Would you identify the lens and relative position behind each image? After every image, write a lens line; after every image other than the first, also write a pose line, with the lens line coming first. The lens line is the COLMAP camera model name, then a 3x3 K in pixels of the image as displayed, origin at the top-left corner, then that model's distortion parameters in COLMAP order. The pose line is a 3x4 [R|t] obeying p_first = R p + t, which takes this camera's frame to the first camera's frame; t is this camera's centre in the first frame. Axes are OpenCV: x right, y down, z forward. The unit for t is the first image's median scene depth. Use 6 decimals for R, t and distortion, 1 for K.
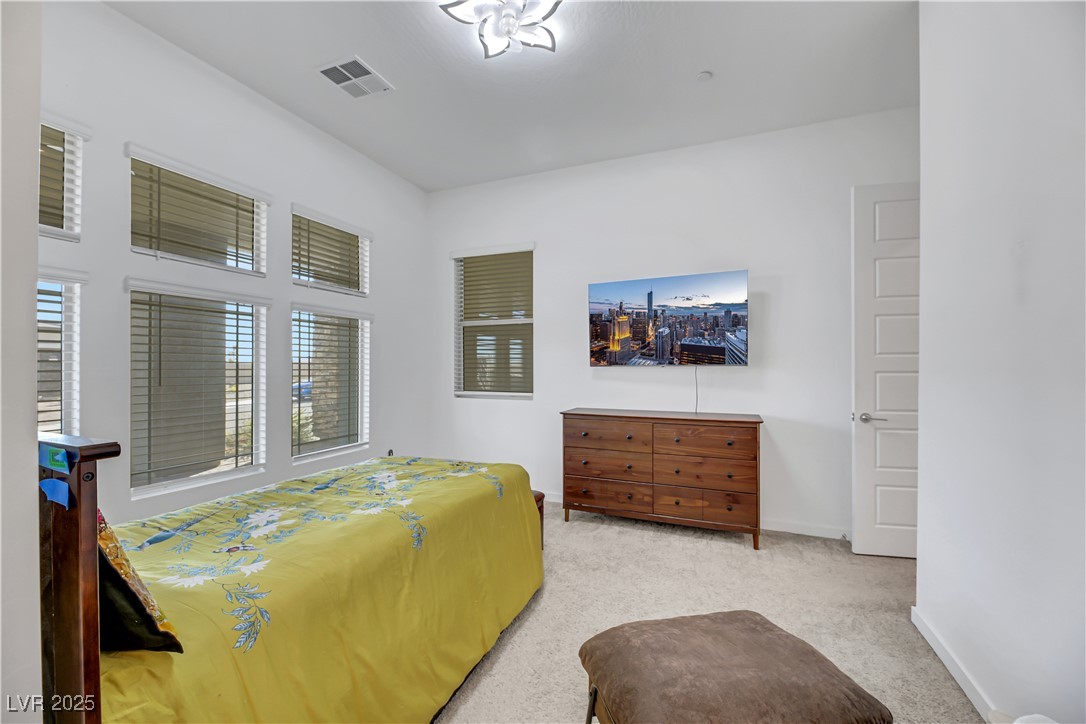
lens RADIAL K [[438.5, 0, 545.0], [0, 438.5, 361.6], [0, 0, 1]] dist [0.001019, 0.000033]
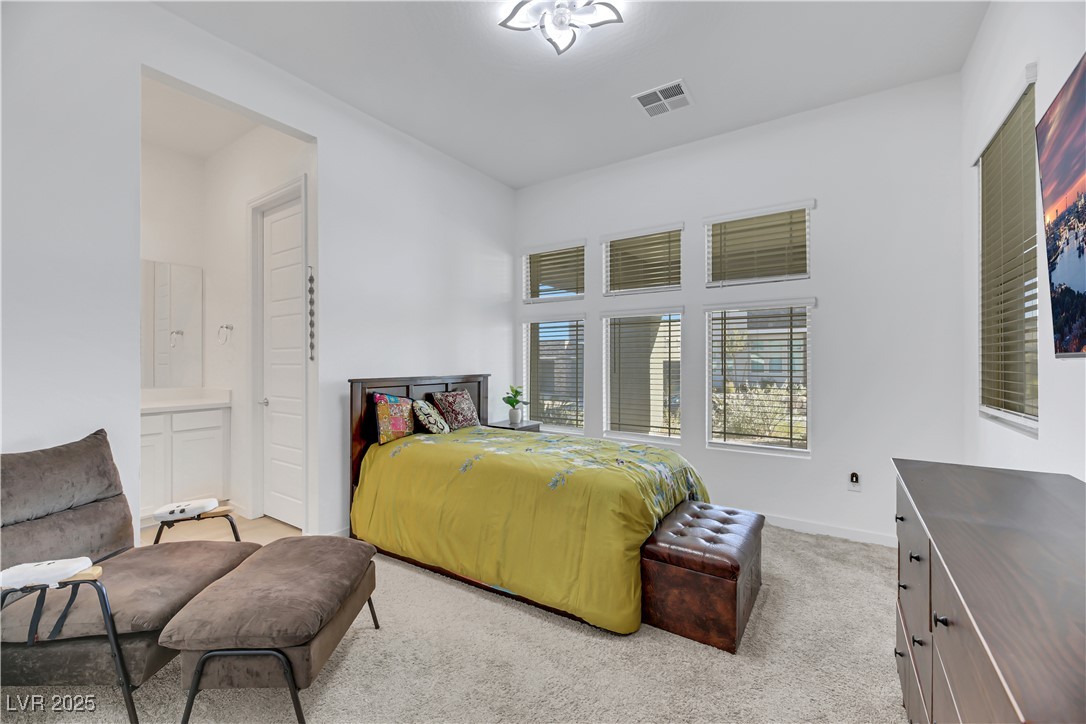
lens RADIAL K [[445.0, 0, 542.6], [0, 445.0, 363.6], [0, 0, 1]] dist [-0.003196, -0.001236]
pose [[-0.196989, 0.000274, -0.980406, 0.796238], [0.002959, 0.999996, -0.000315, 0.019373], [0.980401, -0.002963, -0.196989, 1.030548]]
